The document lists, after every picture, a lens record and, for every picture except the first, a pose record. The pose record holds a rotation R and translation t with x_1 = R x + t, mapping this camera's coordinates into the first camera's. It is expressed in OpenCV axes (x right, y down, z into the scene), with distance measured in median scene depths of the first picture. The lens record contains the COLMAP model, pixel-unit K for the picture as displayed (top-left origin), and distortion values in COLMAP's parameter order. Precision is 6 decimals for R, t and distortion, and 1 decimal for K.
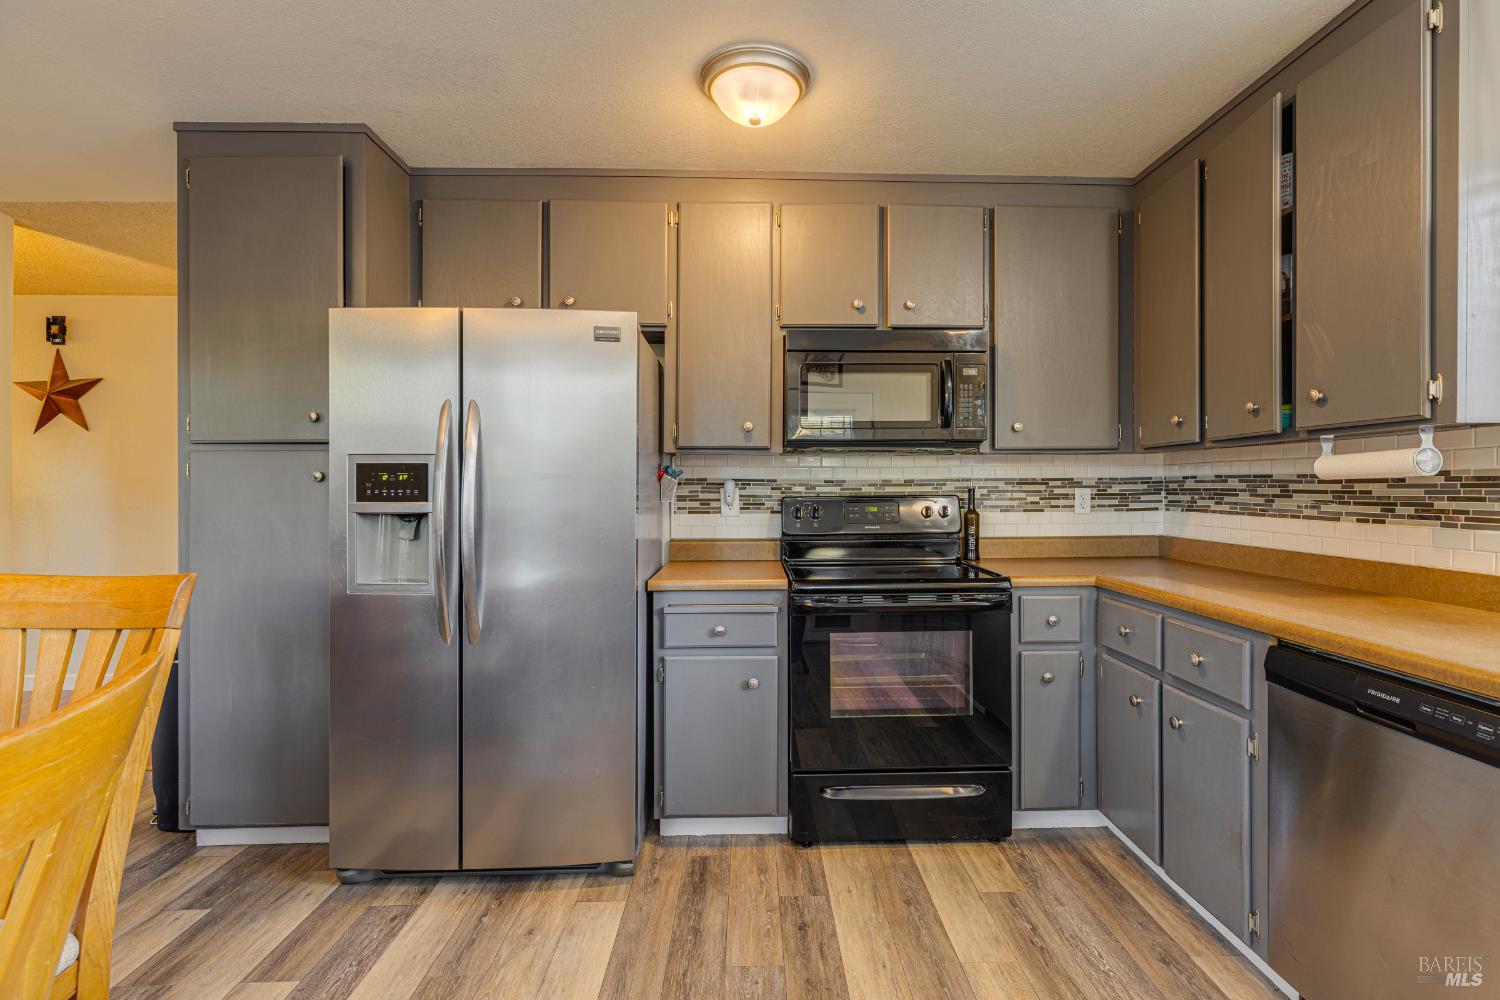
lens RADIAL K [[657.4, 0, 750.0], [0, 657.4, 493.4], [0, 0, 1]] dist [-0.000865, -0.000071]
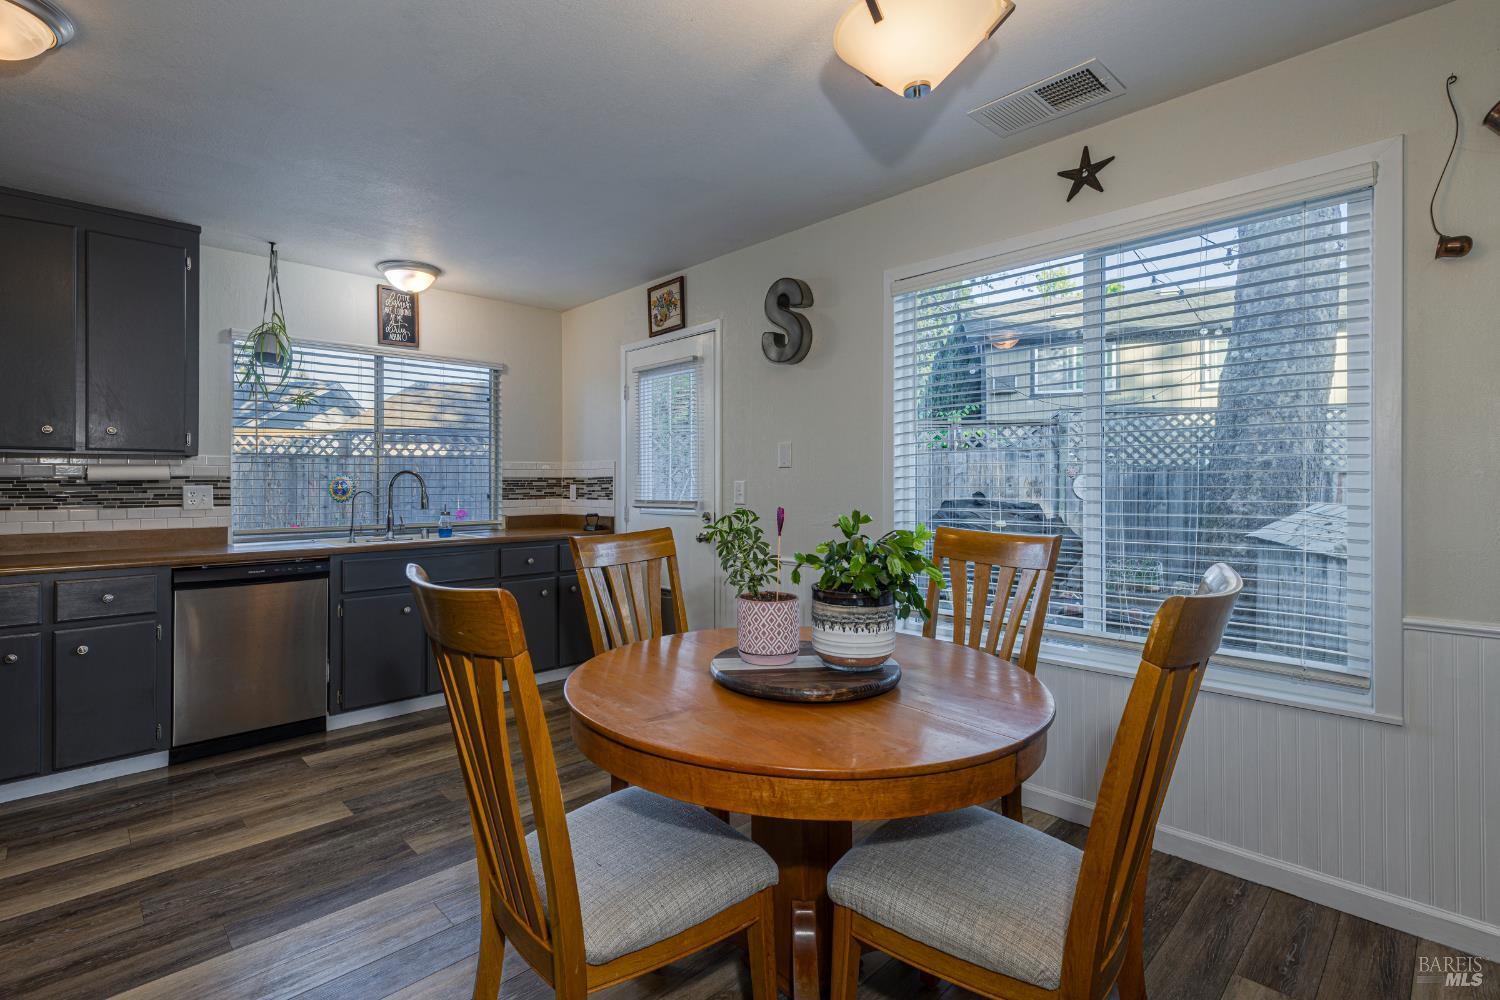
lens RADIAL K [[694.3, 0, 749.6], [0, 694.3, 490.1], [0, 0, 1]] dist [0.000245, 0.000033]
pose [[-0.692496, -0.002280, 0.721418, -1.434868], [0.008992, 0.999890, 0.011792, -0.004204], [-0.721366, 0.014652, -0.692399, 0.976095]]
